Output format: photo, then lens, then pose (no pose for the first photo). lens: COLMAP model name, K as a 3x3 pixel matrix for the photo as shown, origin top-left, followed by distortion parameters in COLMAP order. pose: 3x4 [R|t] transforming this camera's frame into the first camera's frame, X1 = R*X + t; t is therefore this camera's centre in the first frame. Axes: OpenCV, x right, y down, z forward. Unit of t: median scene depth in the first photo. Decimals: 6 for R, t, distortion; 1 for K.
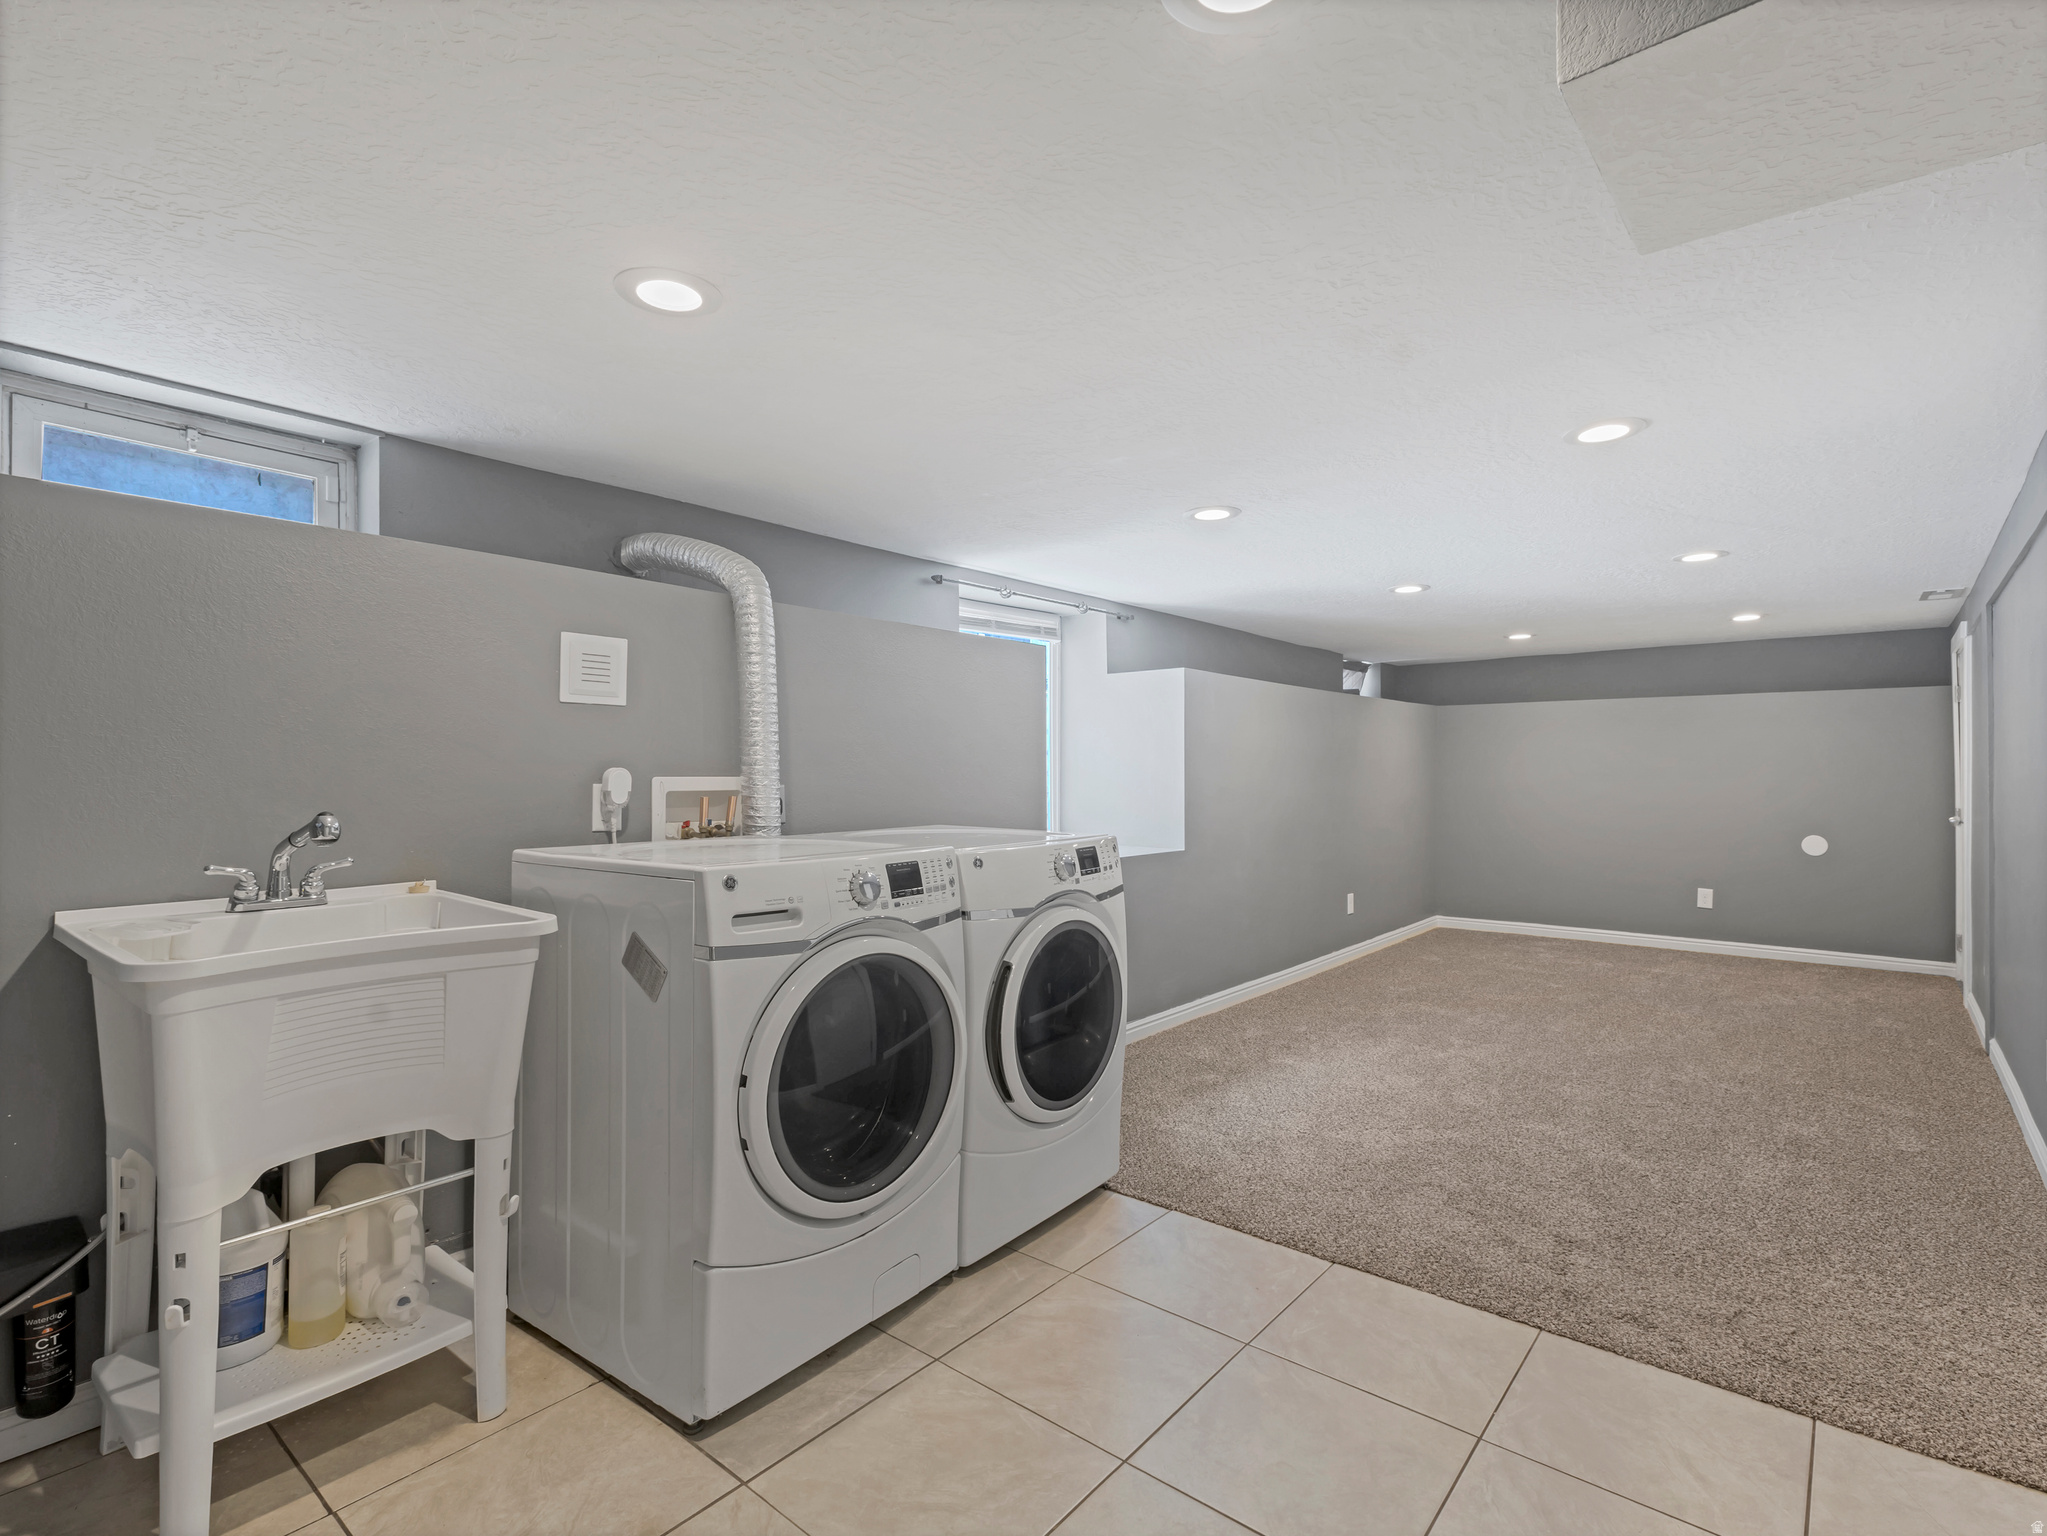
lens RADIAL K [[1005.6, 0, 1024.0], [0, 1005.6, 761.9], [0, 0, 1]] dist [0.004020, 0.000757]
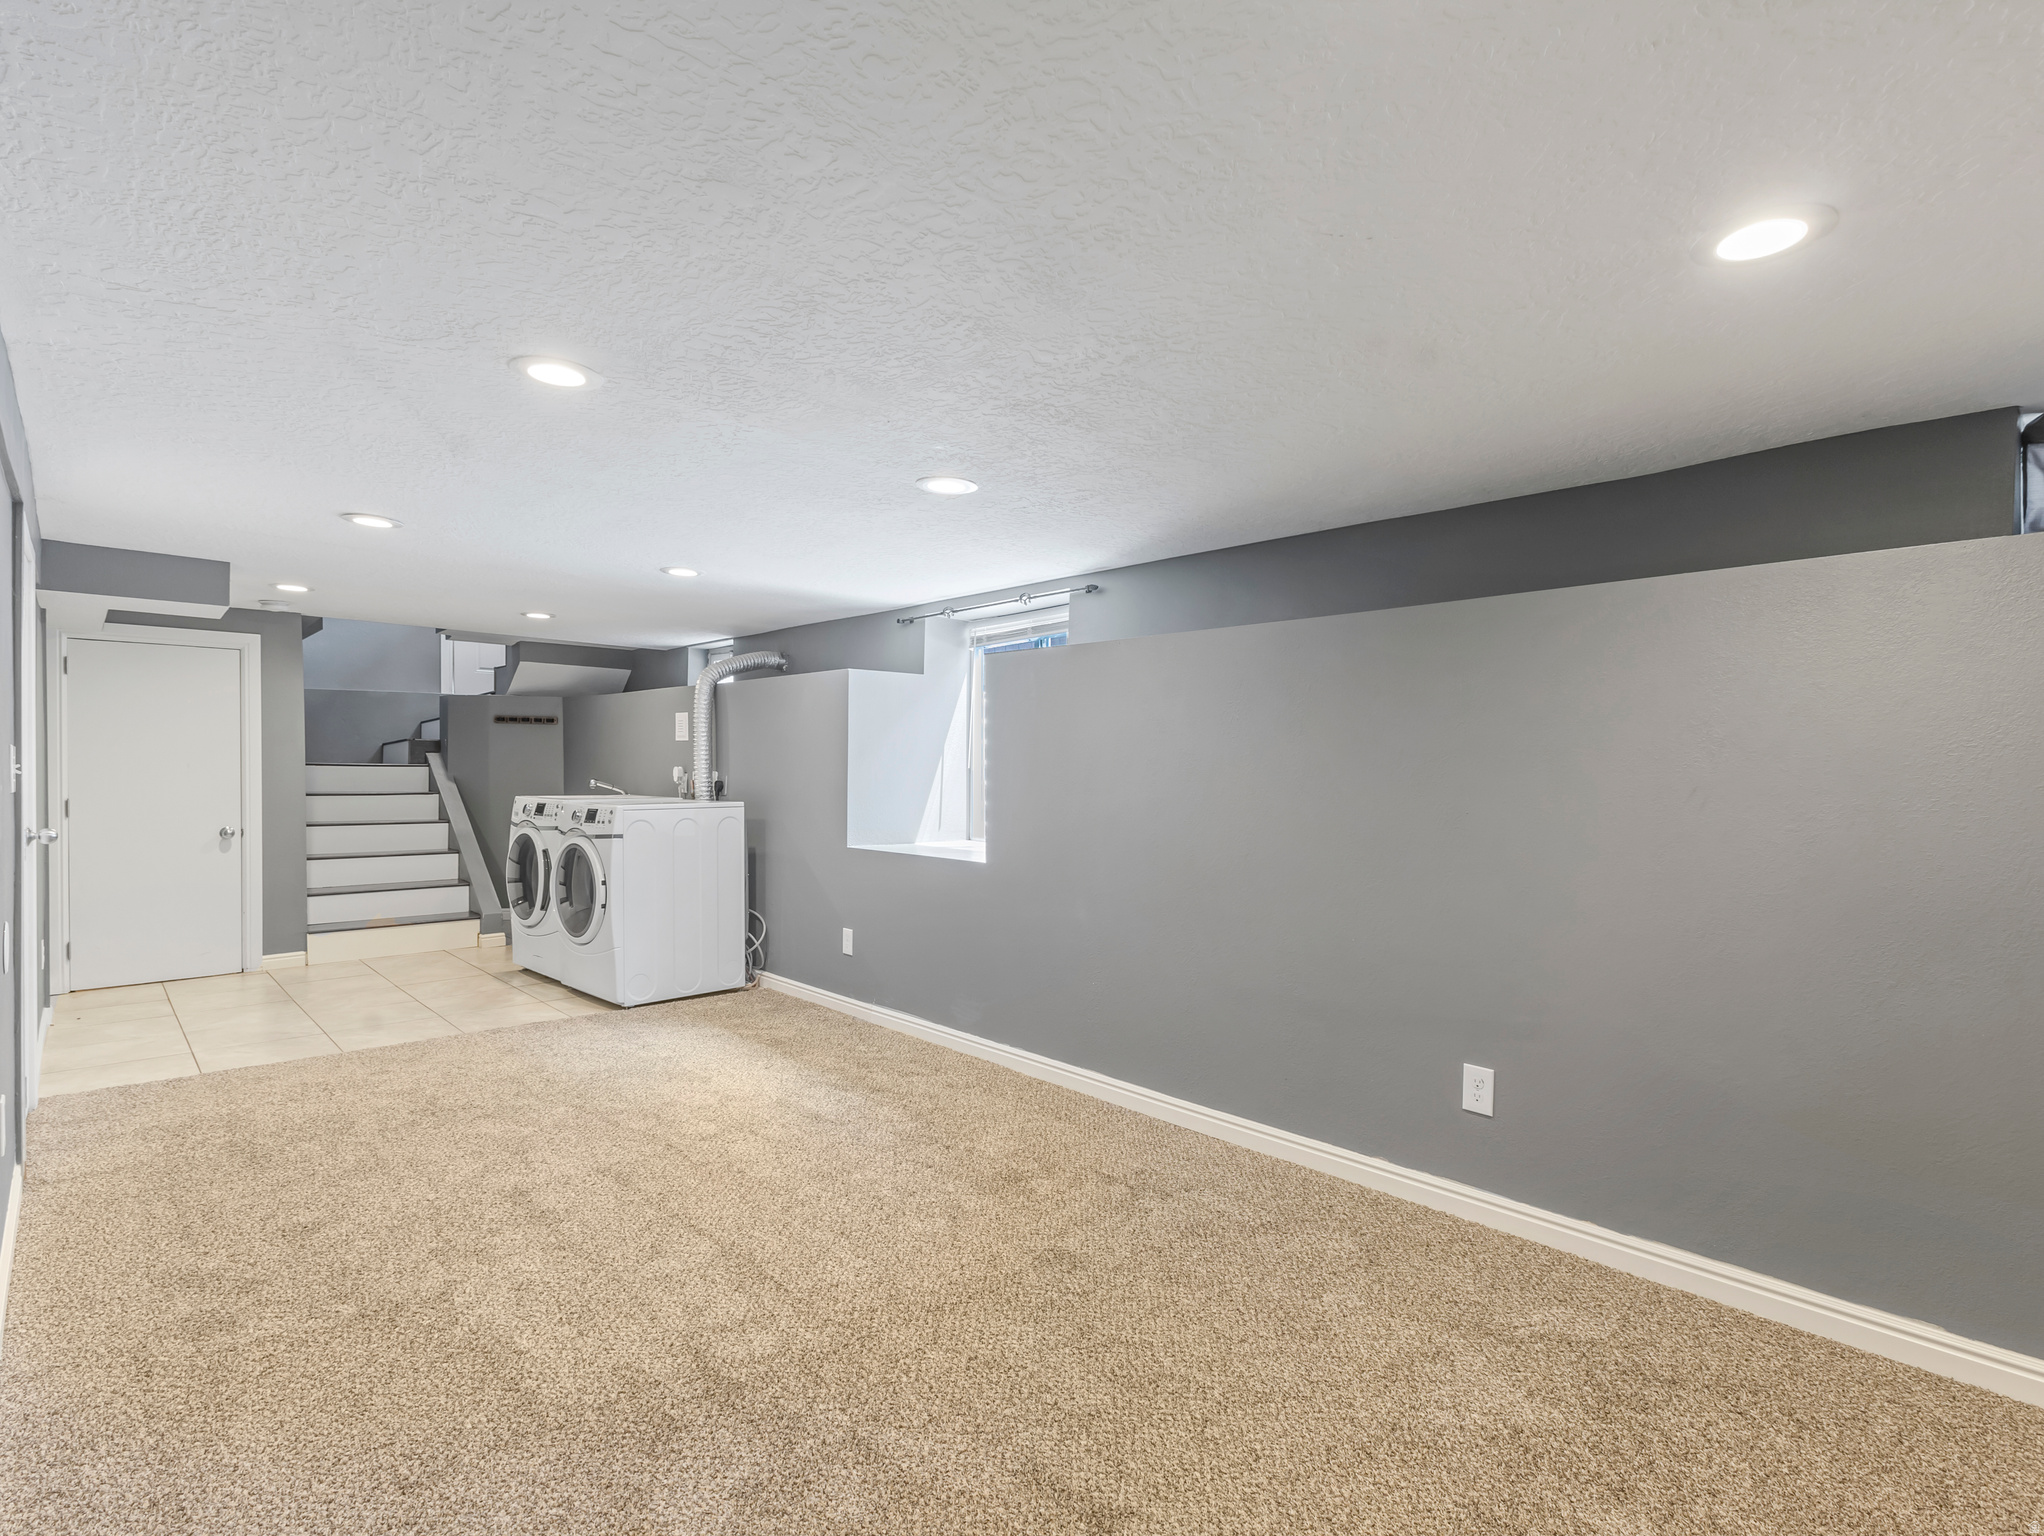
lens RADIAL K [[1004.1, 0, 1022.4], [0, 1004.1, 769.9], [0, 0, 1]] dist [0.004020, 0.000757]
pose [[-0.130156, 0.000179, -0.991493, 1.091684], [-0.003484, 0.999994, 0.000638, 0.005829], [0.991487, 0.003538, -0.130155, 1.239079]]
